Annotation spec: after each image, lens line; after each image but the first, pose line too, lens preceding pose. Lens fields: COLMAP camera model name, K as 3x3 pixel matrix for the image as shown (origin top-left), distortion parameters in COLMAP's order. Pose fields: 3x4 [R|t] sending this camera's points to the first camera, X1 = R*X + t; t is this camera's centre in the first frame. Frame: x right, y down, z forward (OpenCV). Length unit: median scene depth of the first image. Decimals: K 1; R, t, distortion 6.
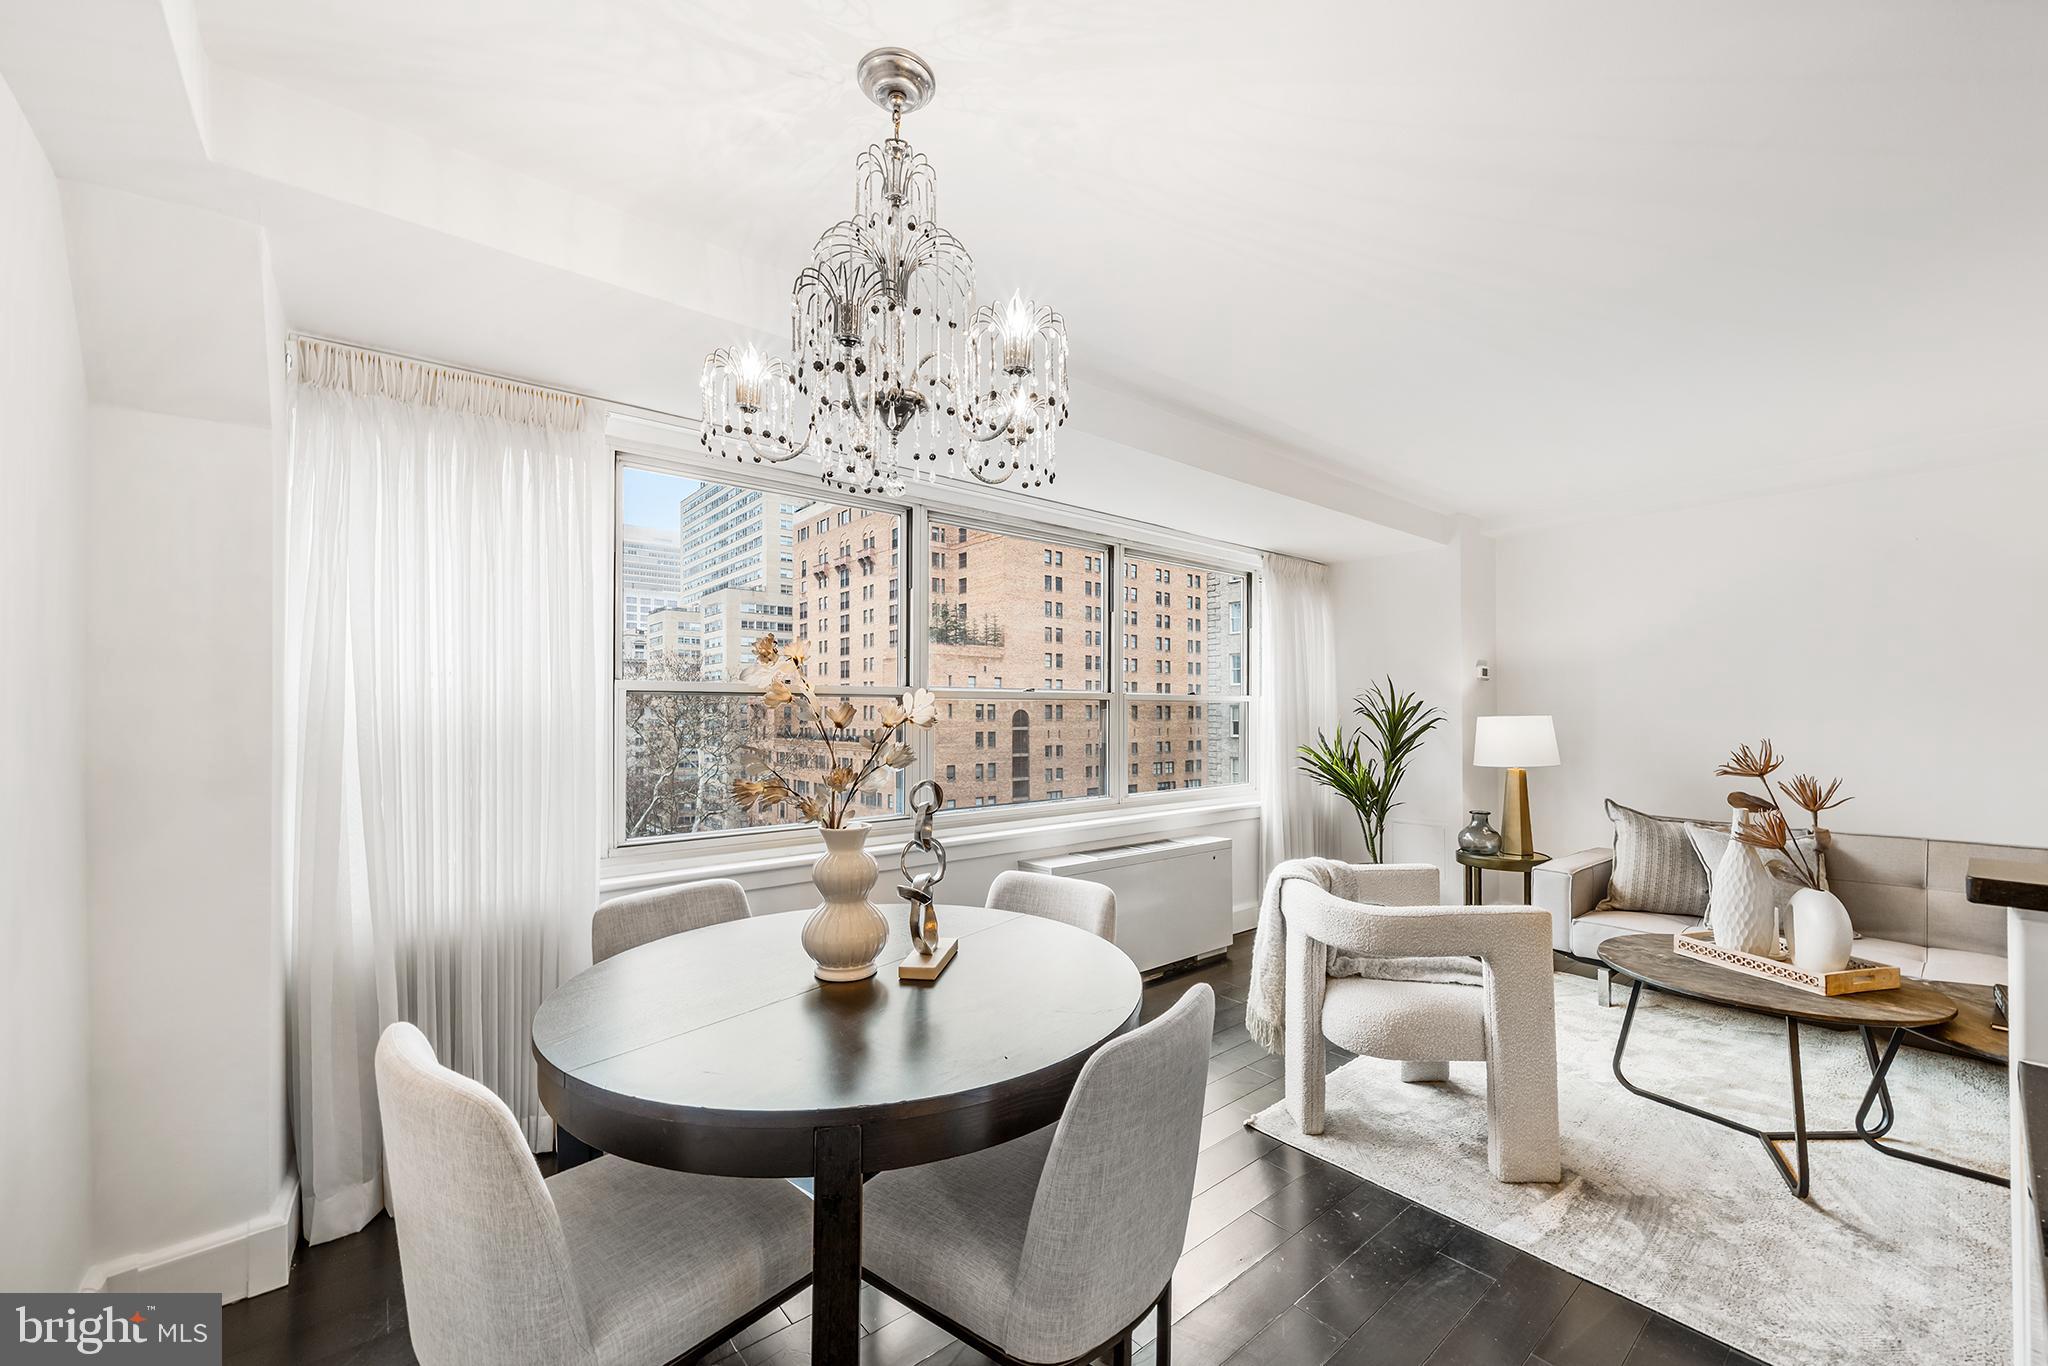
lens RADIAL K [[788.8, 0, 1052.6], [0, 788.8, 707.0], [0, 0, 1]] dist [-0.000566, -0.000834]
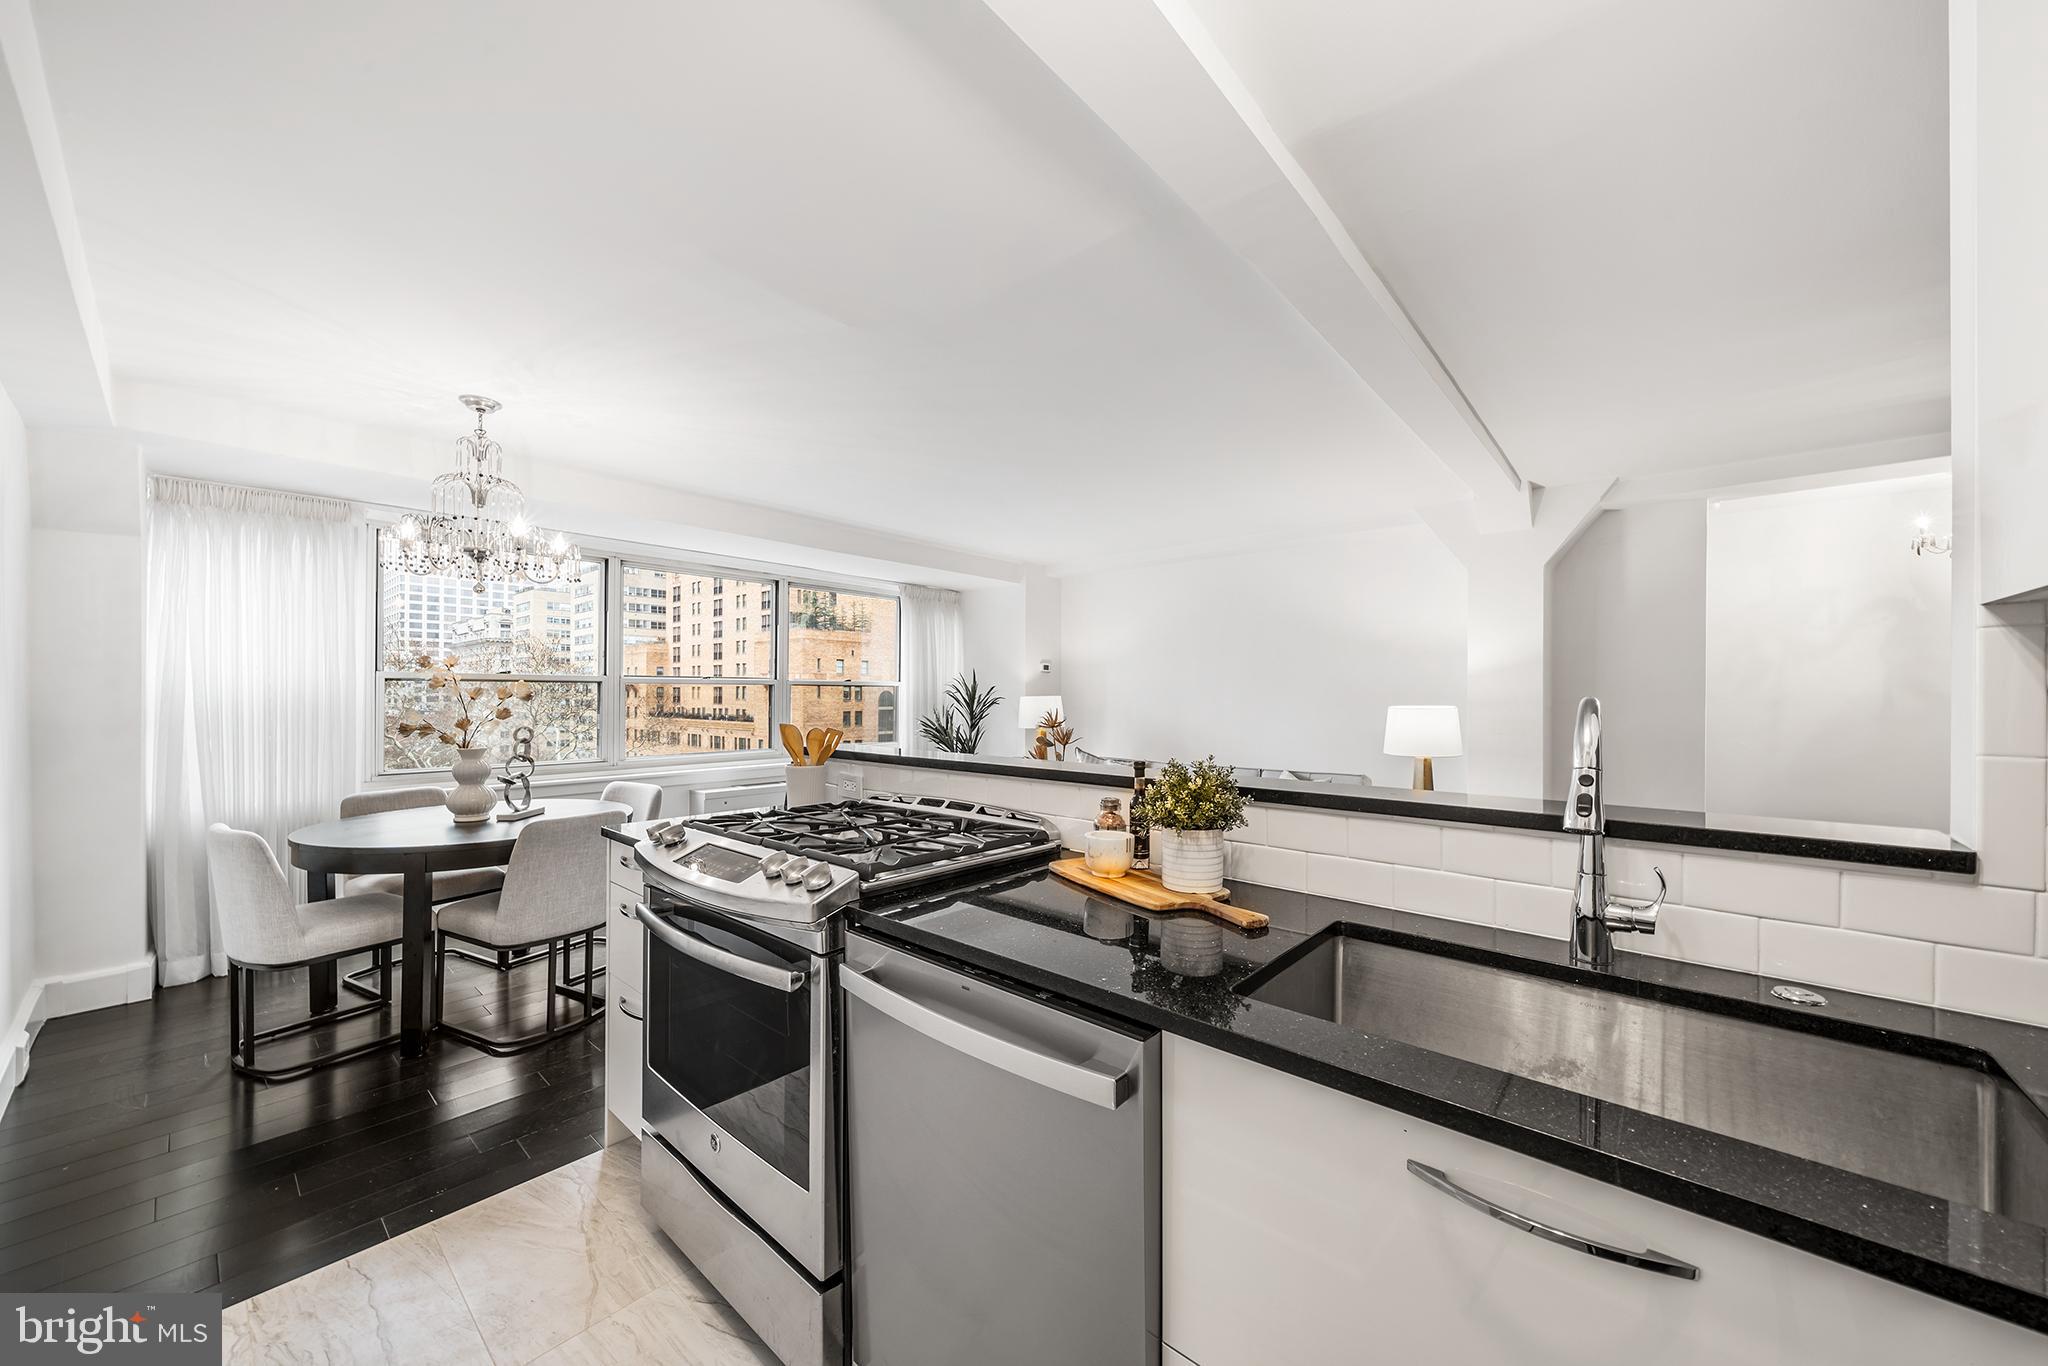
lens RADIAL K [[735.5, 0, 1050.4], [0, 735.5, 692.7], [0, 0, 1]] dist [-0.003715, 0.000193]
pose [[0.988518, 0.004217, 0.151041, 0.669624], [-0.005080, 0.999973, 0.005331, -0.005899], [-0.151014, -0.006037, 0.988513, -0.795244]]
